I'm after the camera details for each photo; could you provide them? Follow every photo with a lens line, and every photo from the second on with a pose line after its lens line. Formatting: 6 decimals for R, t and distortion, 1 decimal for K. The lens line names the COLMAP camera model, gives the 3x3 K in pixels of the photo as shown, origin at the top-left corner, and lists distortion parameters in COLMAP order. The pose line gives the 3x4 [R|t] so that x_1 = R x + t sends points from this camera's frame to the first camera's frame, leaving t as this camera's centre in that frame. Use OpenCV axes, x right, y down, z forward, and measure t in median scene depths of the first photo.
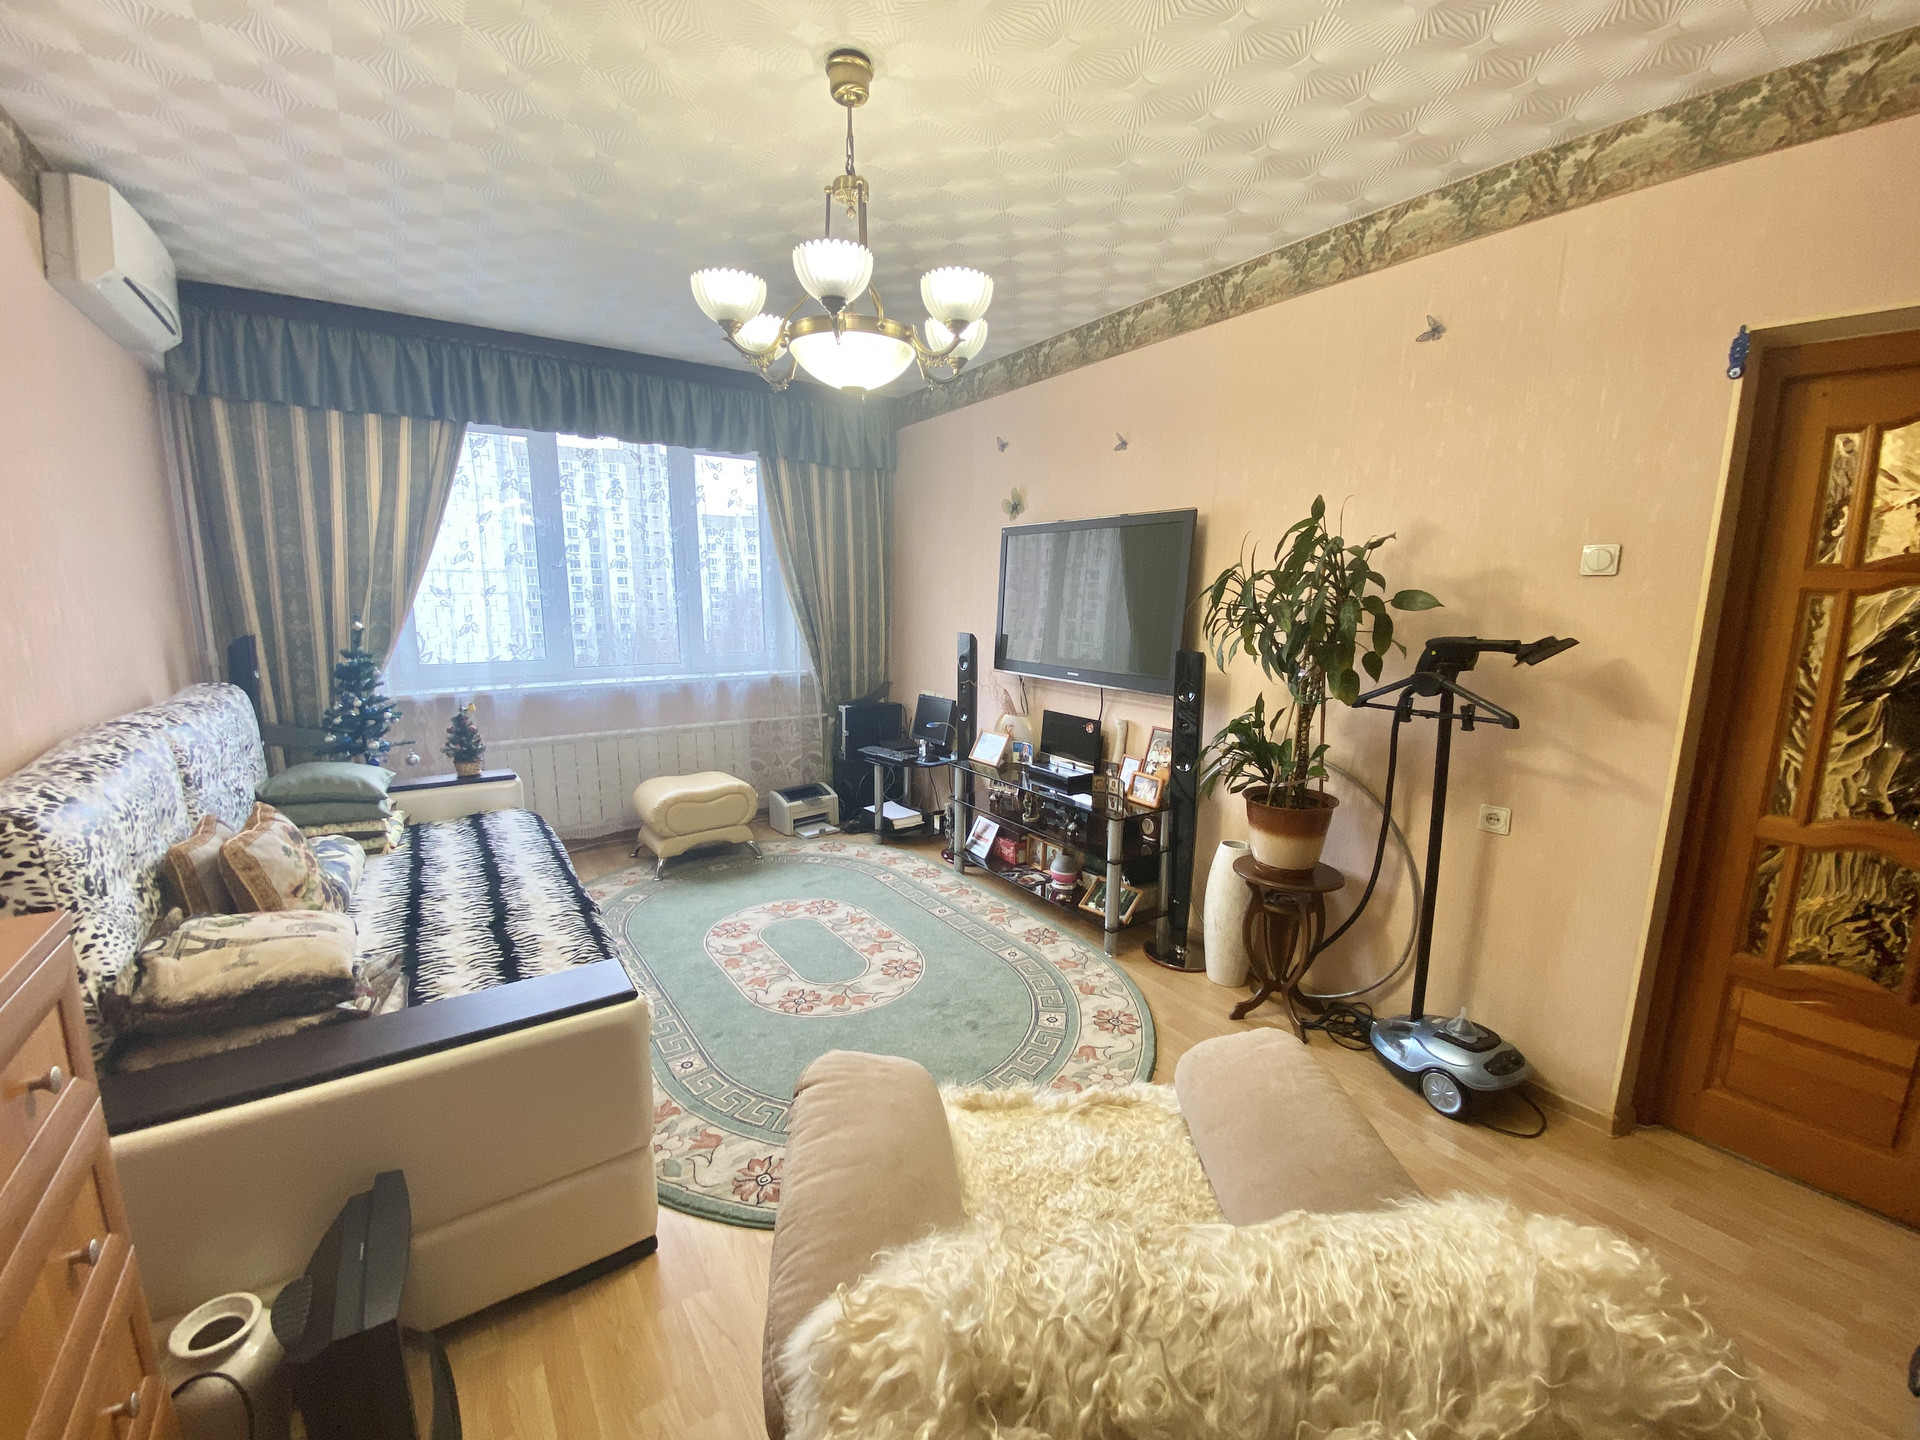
lens RADIAL K [[780.5, 0, 952.9], [0, 780.5, 717.2], [0, 0, 1]] dist [0.027280, -0.022738]
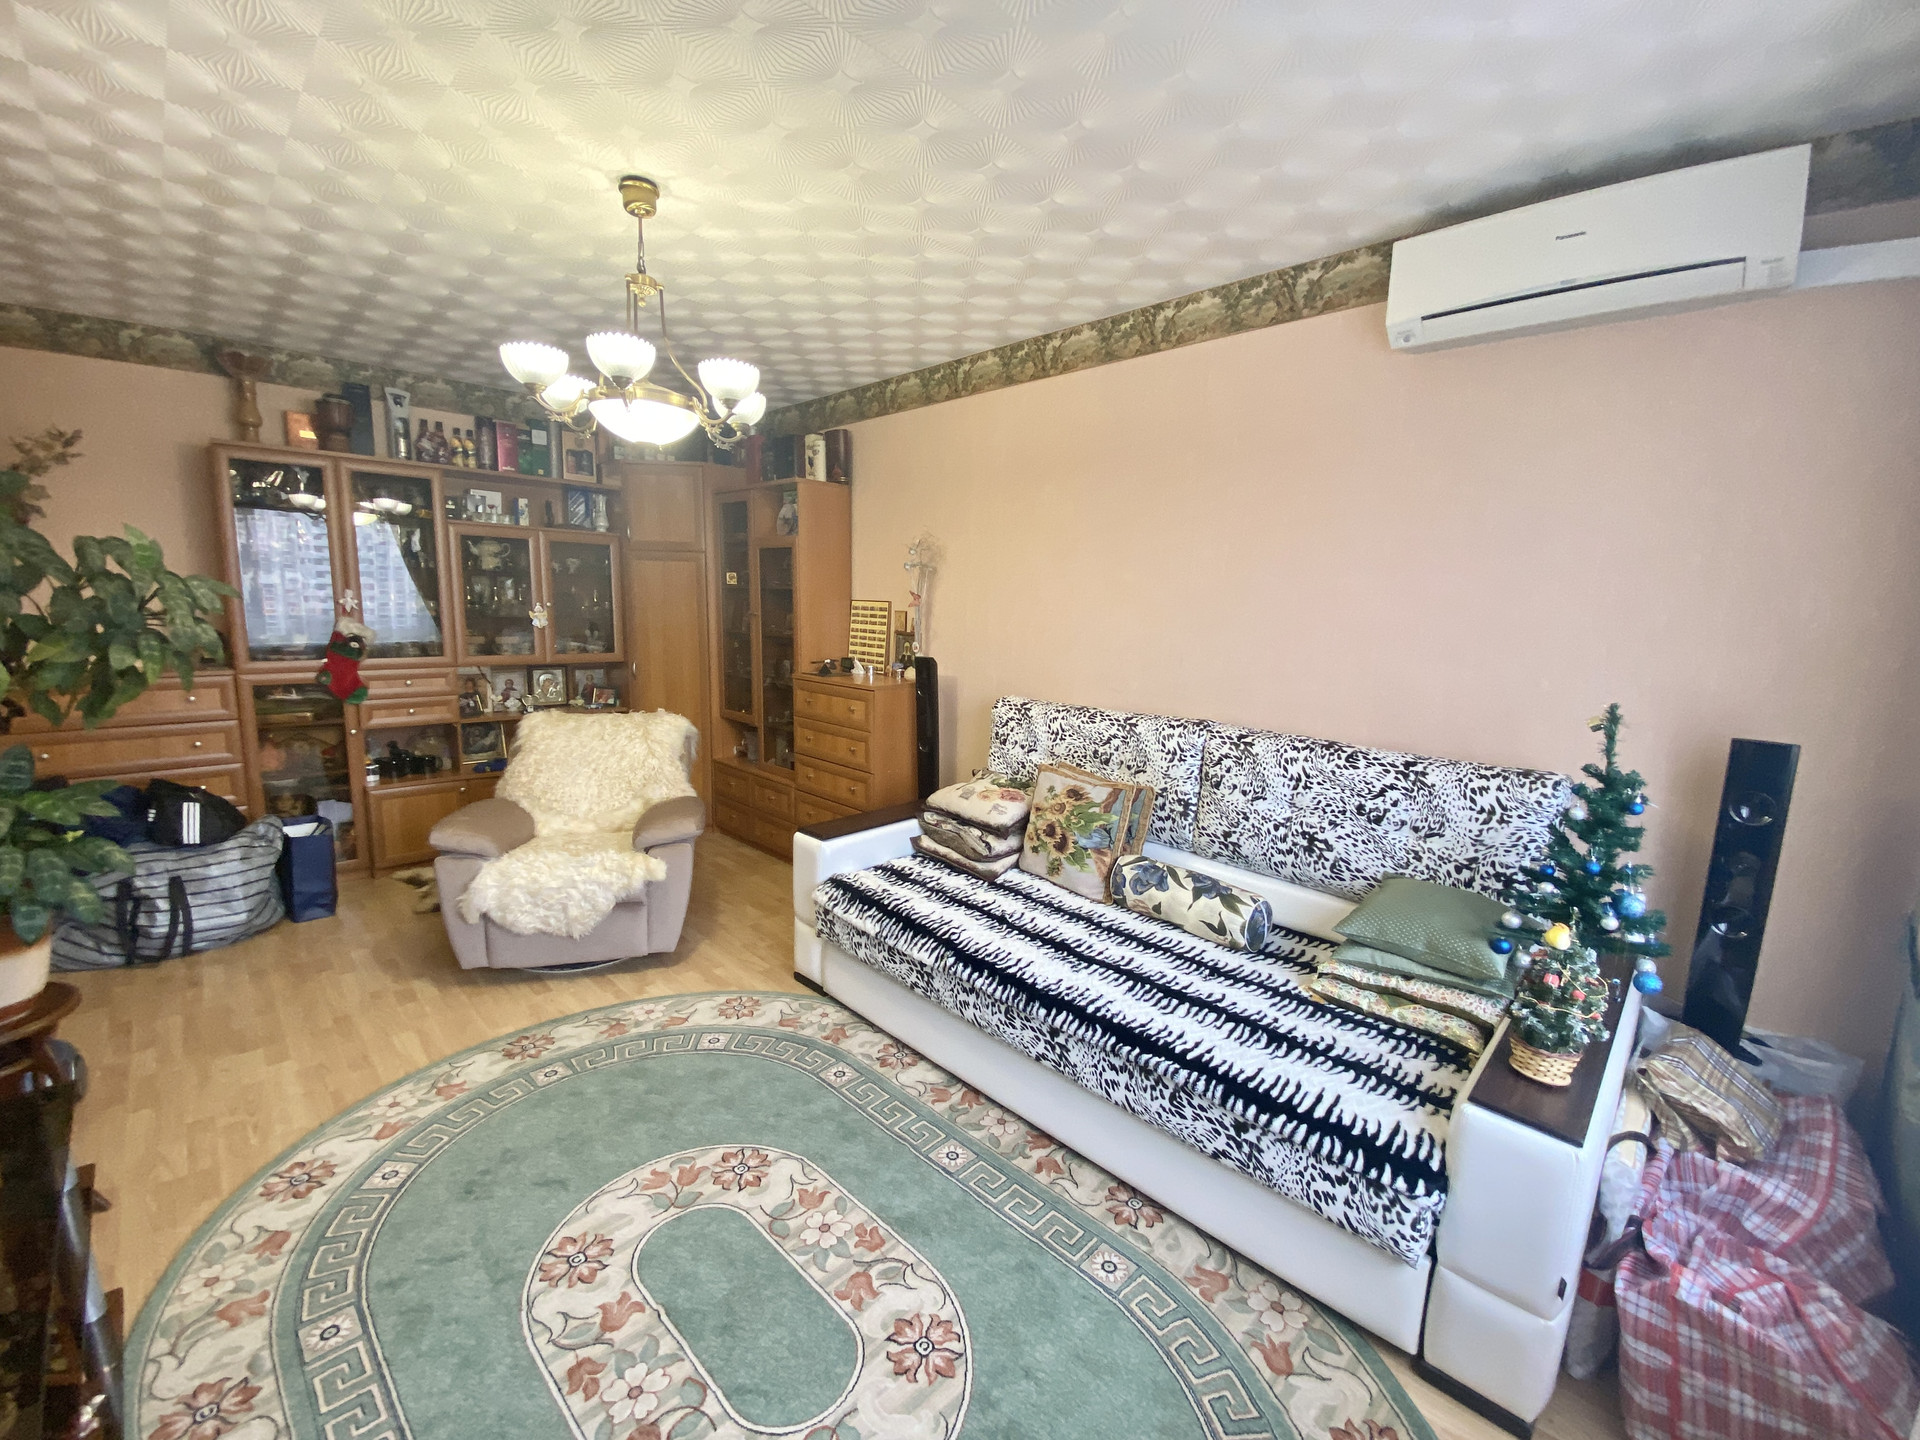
lens RADIAL K [[775.2, 0, 941.4], [0, 775.2, 723.6], [0, 0, 1]] dist [0.026869, -0.022789]
pose [[-0.985188, -0.008689, -0.171256, -0.208021], [-0.063088, 0.947034, 0.314876, -0.232645], [0.159449, 0.321017, -0.933555, 1.310936]]
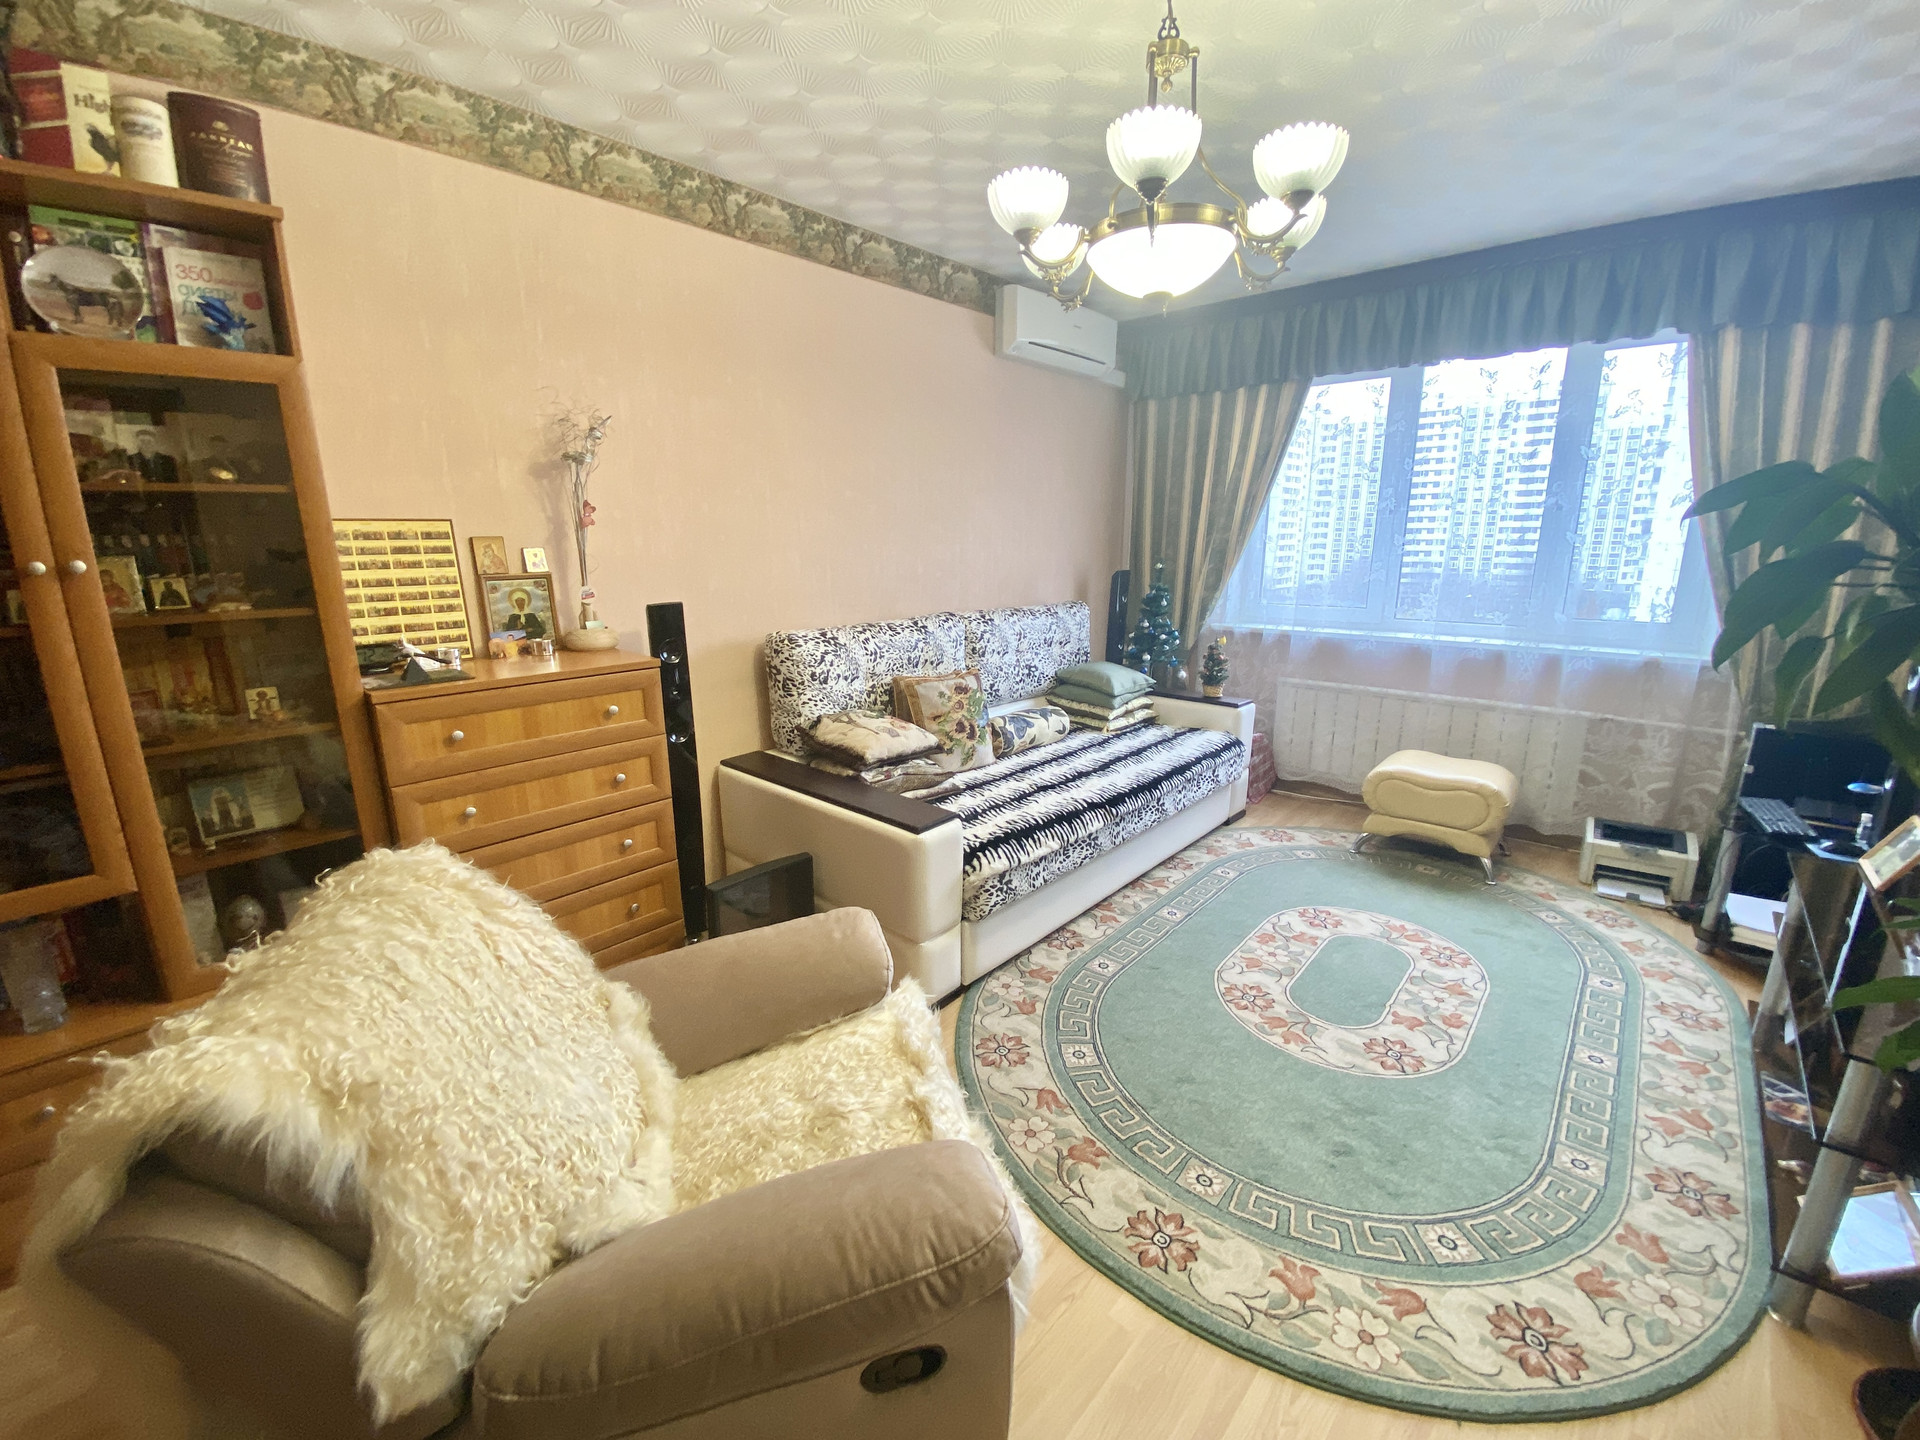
lens RADIAL K [[780.5, 0, 952.9], [0, 780.5, 717.2], [0, 0, 1]] dist [0.027280, -0.022738]
pose [[0.217183, 0.213210, -0.952561, 0.430433], [-0.152435, 0.971290, 0.182647, -0.051792], [0.964155, 0.105536, 0.243448, 0.348400]]
